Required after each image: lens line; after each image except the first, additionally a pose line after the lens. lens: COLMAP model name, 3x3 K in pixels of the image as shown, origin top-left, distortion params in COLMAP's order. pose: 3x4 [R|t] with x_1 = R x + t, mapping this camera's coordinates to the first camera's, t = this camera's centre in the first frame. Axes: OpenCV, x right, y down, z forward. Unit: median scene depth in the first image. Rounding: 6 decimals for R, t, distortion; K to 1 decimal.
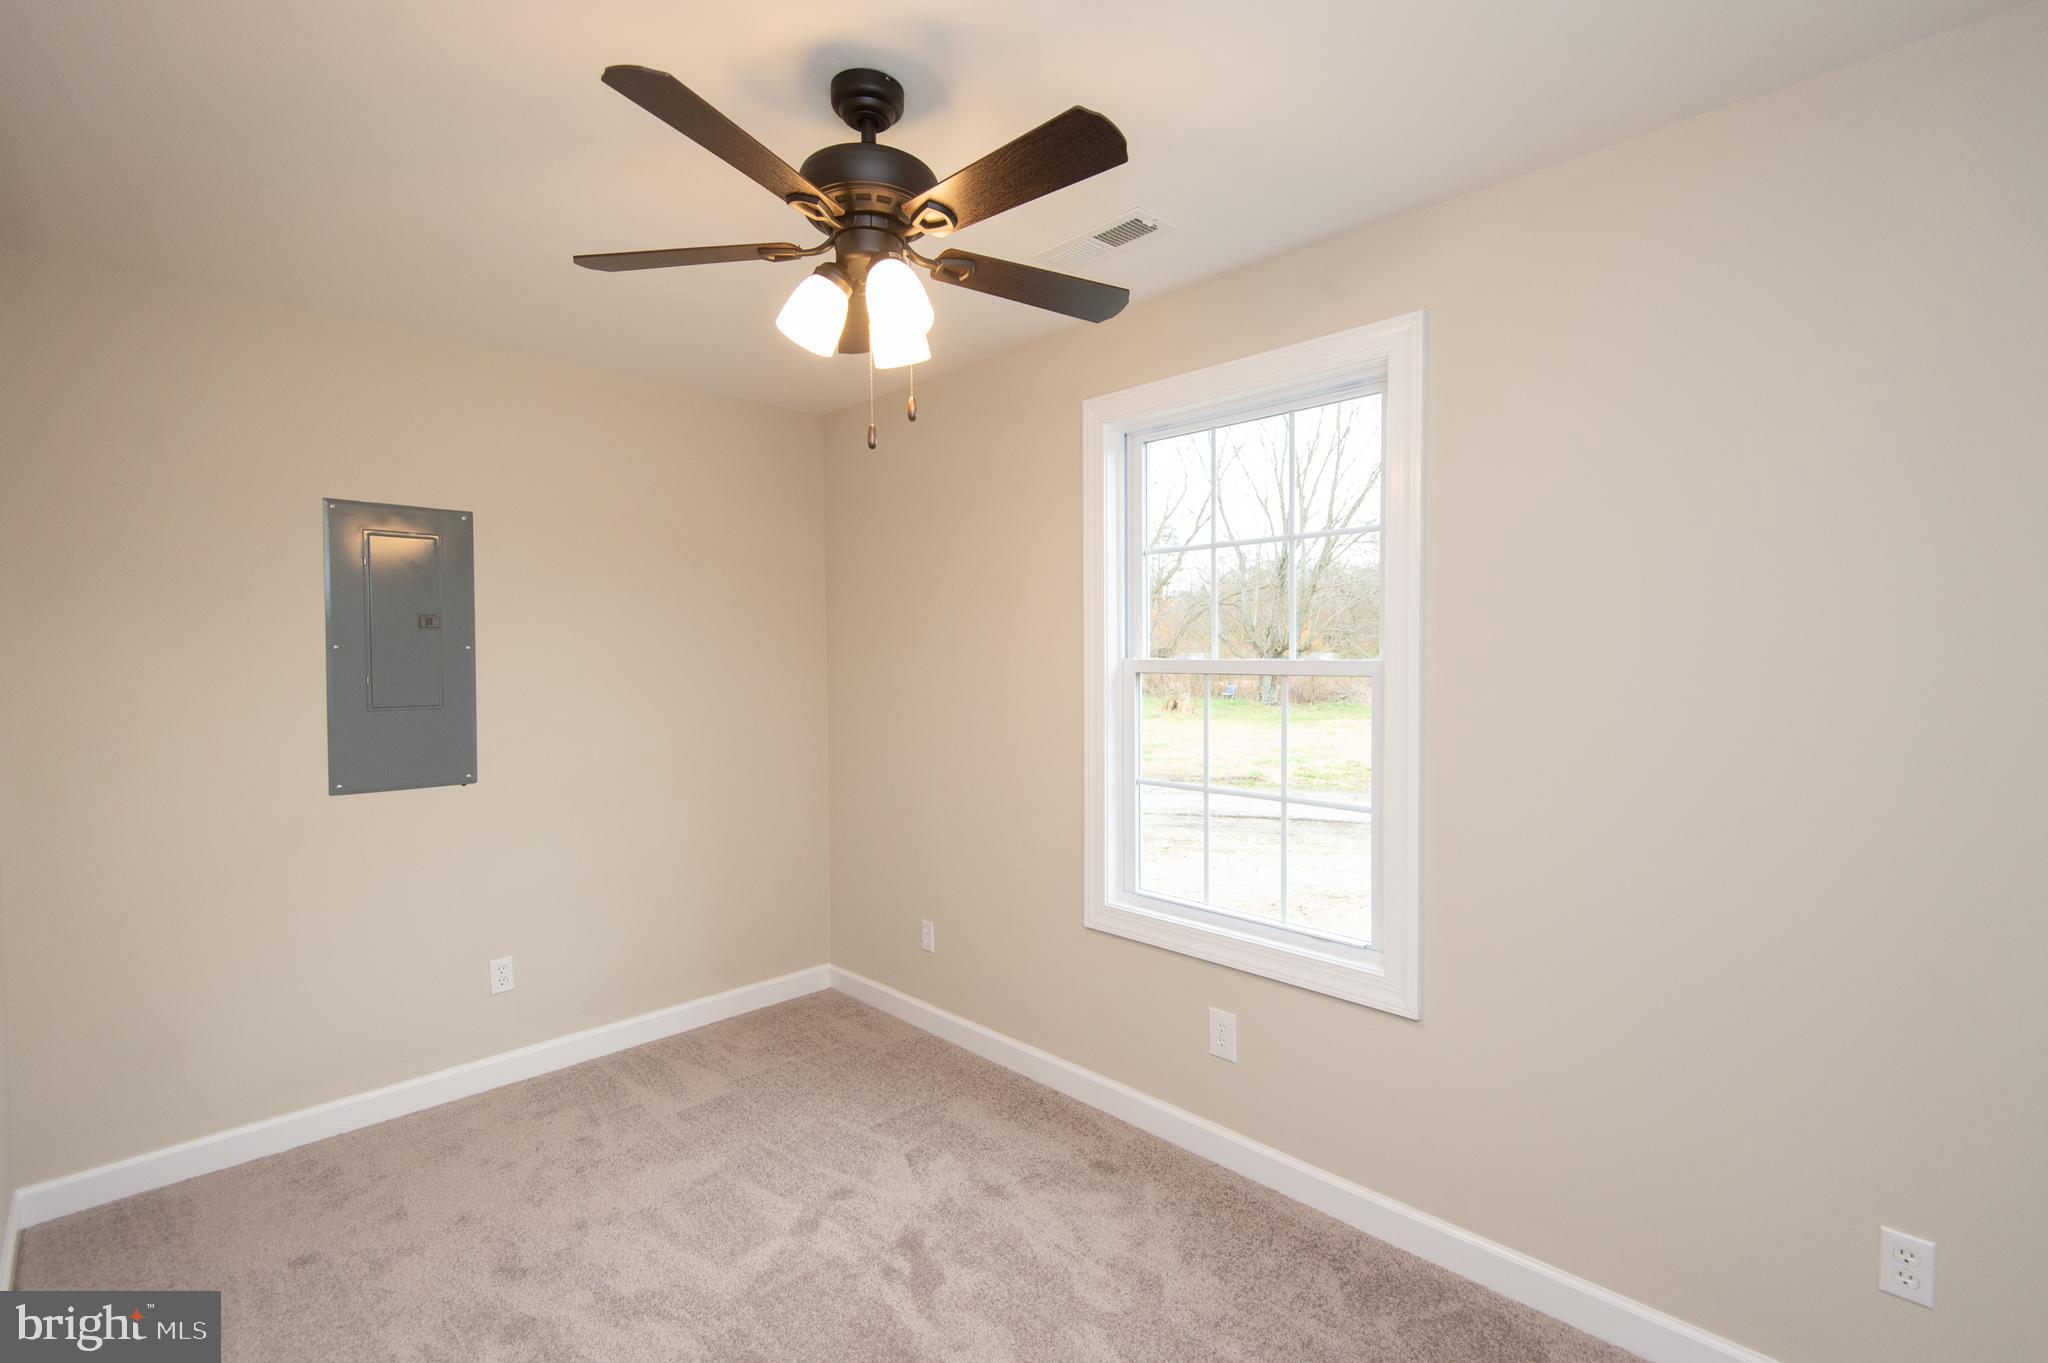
lens RADIAL K [[924.5, 0, 1027.5], [0, 924.5, 675.9], [0, 0, 1]] dist [0.045732, -0.024917]
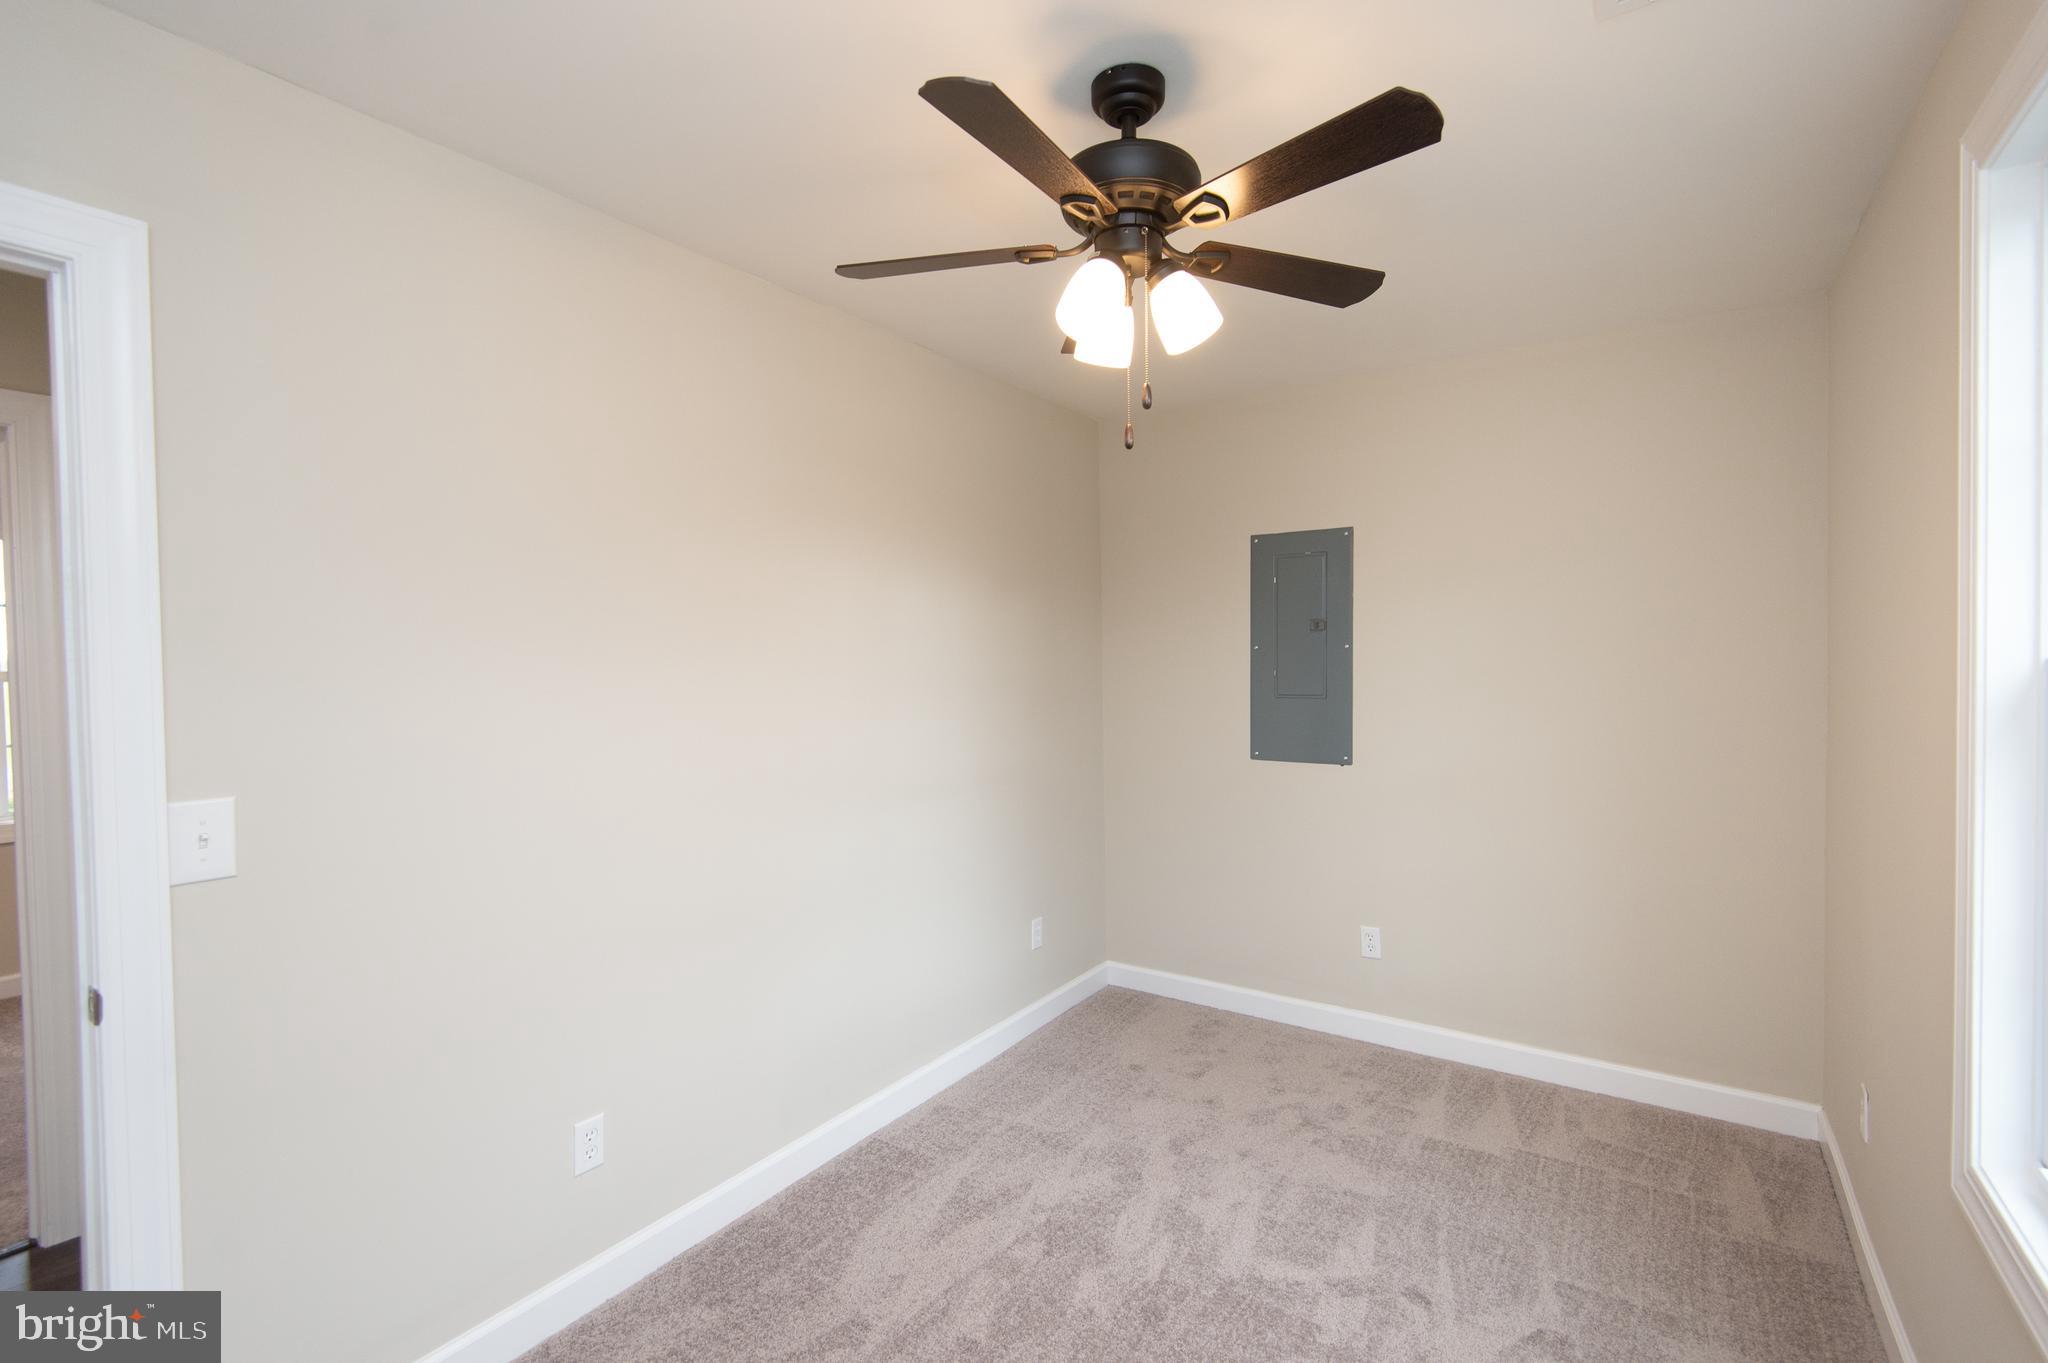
lens RADIAL K [[924.5, 0, 1027.5], [0, 924.5, 675.9], [0, 0, 1]] dist [0.045732, -0.024917]
pose [[0.199070, 0.022273, -0.979732, 0.480187], [-0.011425, 0.999726, 0.020406, -0.013861], [0.979919, 0.007131, 0.199270, 0.429196]]
